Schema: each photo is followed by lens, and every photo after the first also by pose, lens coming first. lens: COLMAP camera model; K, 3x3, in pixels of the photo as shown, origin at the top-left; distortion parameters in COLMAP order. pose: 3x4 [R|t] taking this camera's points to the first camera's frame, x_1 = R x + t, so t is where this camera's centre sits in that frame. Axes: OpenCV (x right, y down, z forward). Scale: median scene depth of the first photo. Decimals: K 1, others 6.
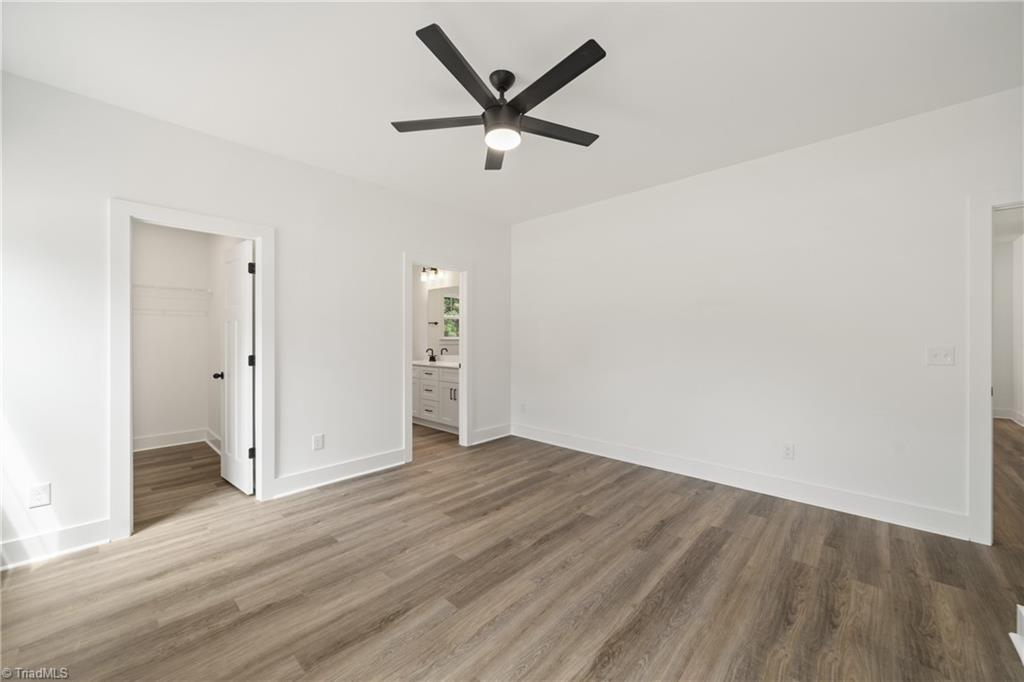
lens RADIAL K [[387.3, 0, 518.0], [0, 387.3, 343.5], [0, 0, 1]] dist [0.000586, -0.000020]
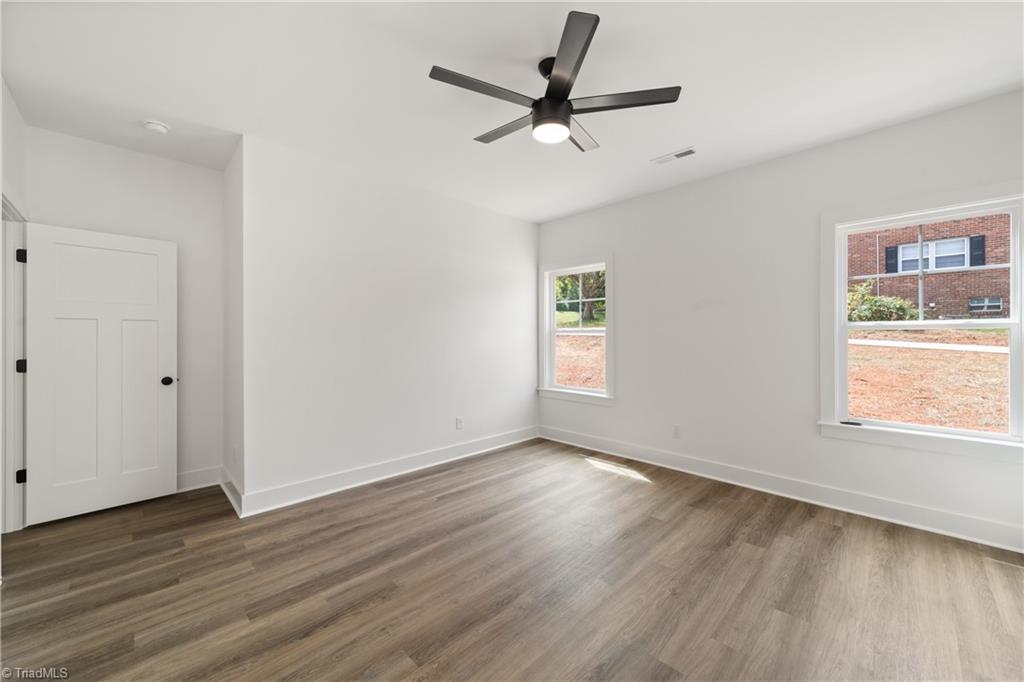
lens RADIAL K [[388.2, 0, 522.5], [0, 388.2, 338.3], [0, 0, 1]] dist [0.000168, -0.000011]
pose [[-0.999539, 0.002658, 0.030249, 0.004958], [0.003304, 0.999767, 0.021330, -0.032096], [-0.030185, 0.021420, -0.999315, 1.658485]]
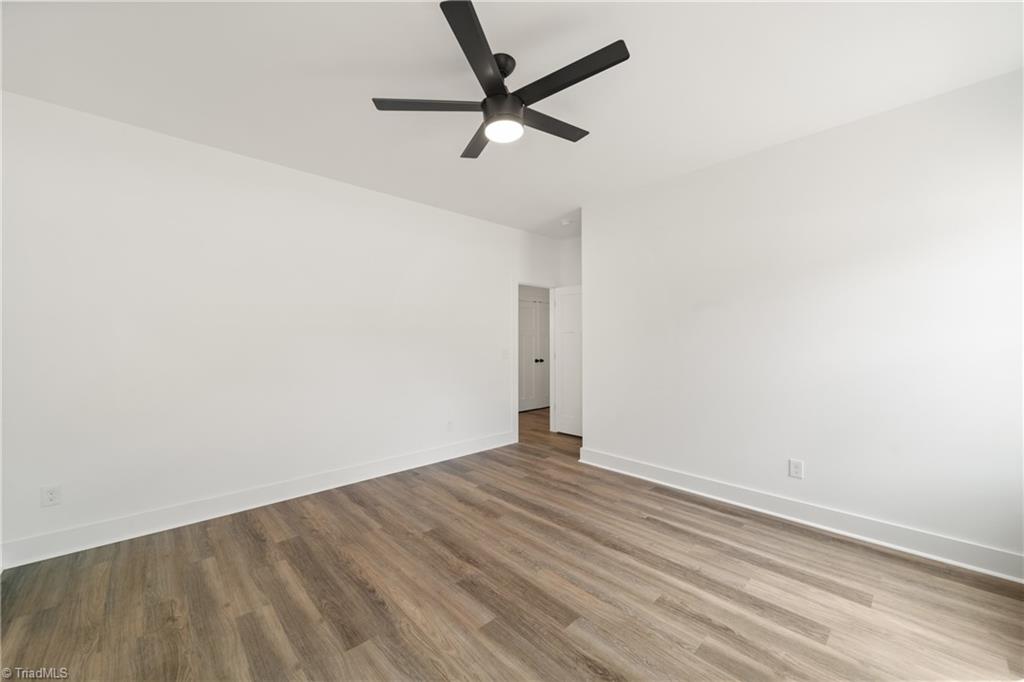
lens RADIAL K [[396.2, 0, 520.3], [0, 396.2, 338.1], [0, 0, 1]] dist [0.008579, 0.000001]
pose [[0.064508, 0.010222, 0.997865, -0.839590], [0.021035, 0.999711, -0.011600, -0.014117], [-0.997695, 0.021738, 0.064275, 0.757585]]
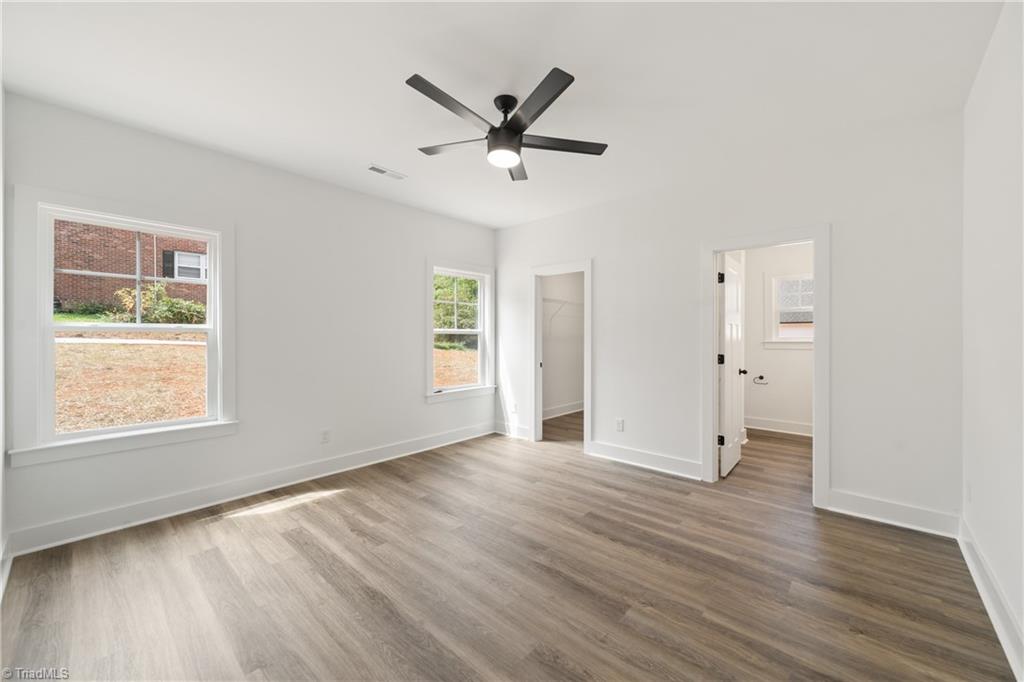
lens RADIAL K [[388.2, 0, 522.5], [0, 388.2, 338.3], [0, 0, 1]] dist [0.000168, -0.000011]
pose [[0.022053, 0.003285, -0.999751, 0.890833], [-0.016295, 0.999863, 0.002926, -0.017610], [0.999624, 0.016226, 0.022103, 0.863973]]
